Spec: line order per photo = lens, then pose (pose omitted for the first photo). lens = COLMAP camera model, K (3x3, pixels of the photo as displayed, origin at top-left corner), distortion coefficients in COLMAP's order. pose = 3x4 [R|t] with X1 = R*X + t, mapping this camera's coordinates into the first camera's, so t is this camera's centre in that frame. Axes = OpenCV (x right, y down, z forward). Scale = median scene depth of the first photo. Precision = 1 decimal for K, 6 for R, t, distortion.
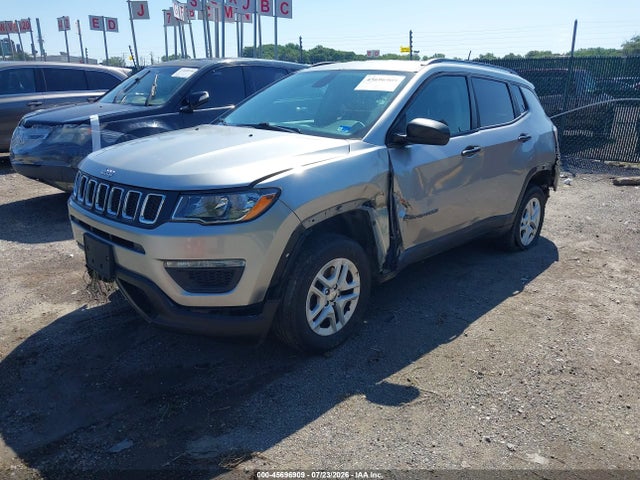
lens RADIAL K [[487.8, 0, 301.6], [0, 487.8, 248.1], [0, 0, 1]] dist [0.001525, -0.003305]
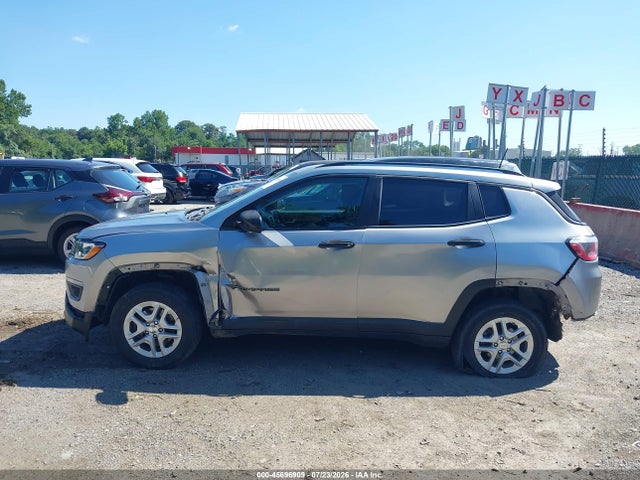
lens RADIAL K [[495.1, 0, 320.5], [0, 495.1, 229.9], [0, 0, 1]] dist [-0.006000, -0.004766]
pose [[0.698504, 0.085409, -0.710491, 1.224242], [-0.232880, 0.965937, -0.112835, -0.111855], [0.676653, 0.244275, 0.694601, 0.248379]]
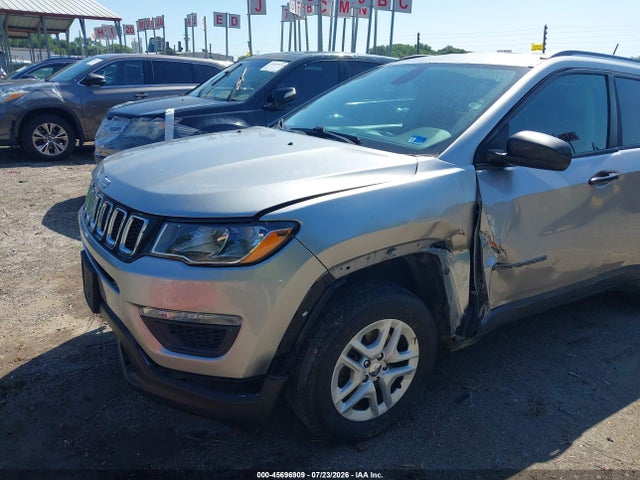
lens RADIAL K [[489.2, 0, 308.1], [0, 489.2, 237.8], [0, 0, 1]] dist [-0.000496, -0.005559]
pose [[0.973882, 0.090967, -0.208036, 0.089872], [-0.094528, 0.995496, -0.007217, -0.072957], [0.206442, 0.026694, 0.978095, 0.233188]]
